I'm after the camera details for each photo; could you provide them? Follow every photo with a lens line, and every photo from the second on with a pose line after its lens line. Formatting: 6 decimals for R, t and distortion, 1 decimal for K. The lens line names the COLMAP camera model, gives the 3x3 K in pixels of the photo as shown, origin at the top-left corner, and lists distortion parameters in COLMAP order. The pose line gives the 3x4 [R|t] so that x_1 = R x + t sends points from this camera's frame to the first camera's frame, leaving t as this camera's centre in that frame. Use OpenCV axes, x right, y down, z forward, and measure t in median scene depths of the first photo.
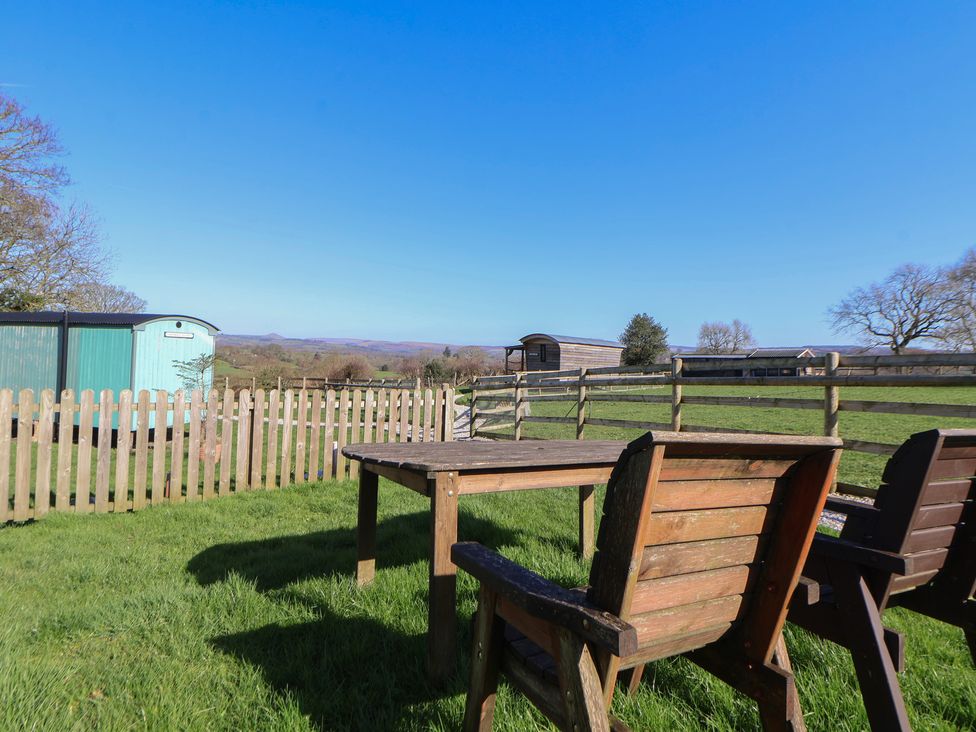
lens RADIAL K [[507.8, 0, 488.0], [0, 507.8, 366.0], [0, 0, 1]] dist [0.004353, -0.011134]
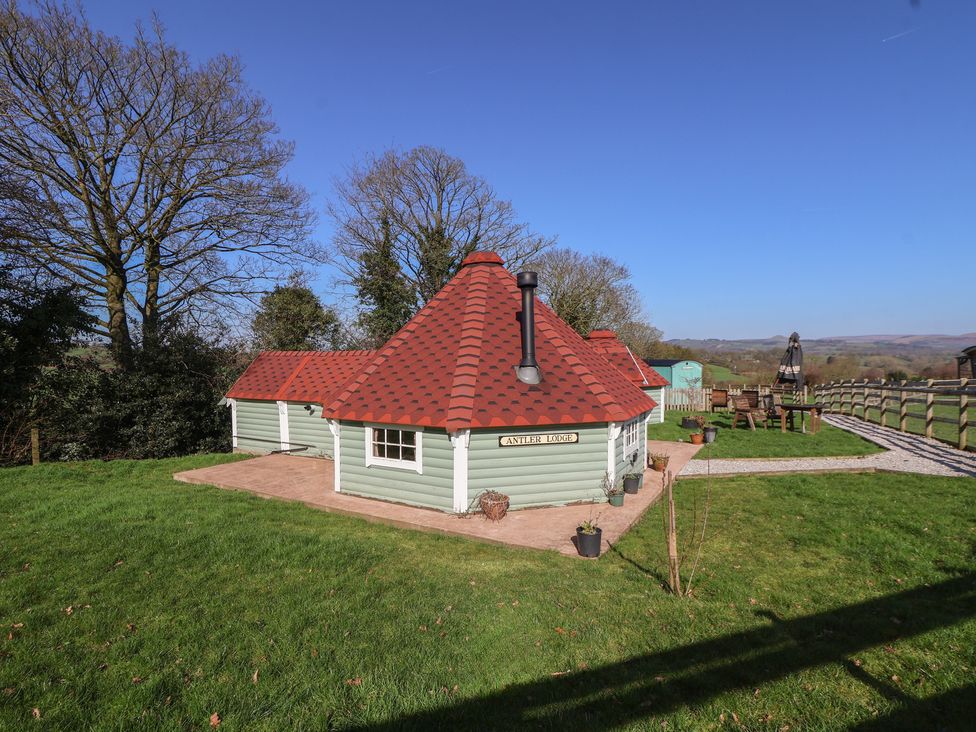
lens RADIAL K [[507.8, 0, 488.0], [0, 507.8, 366.0], [0, 0, 1]] dist [0.004353, -0.011134]
pose [[0.605675, -0.010035, -0.795649, 0.487698], [0.002465, 0.999939, -0.010735, -0.029183], [0.795708, 0.004540, 0.605663, -0.808368]]
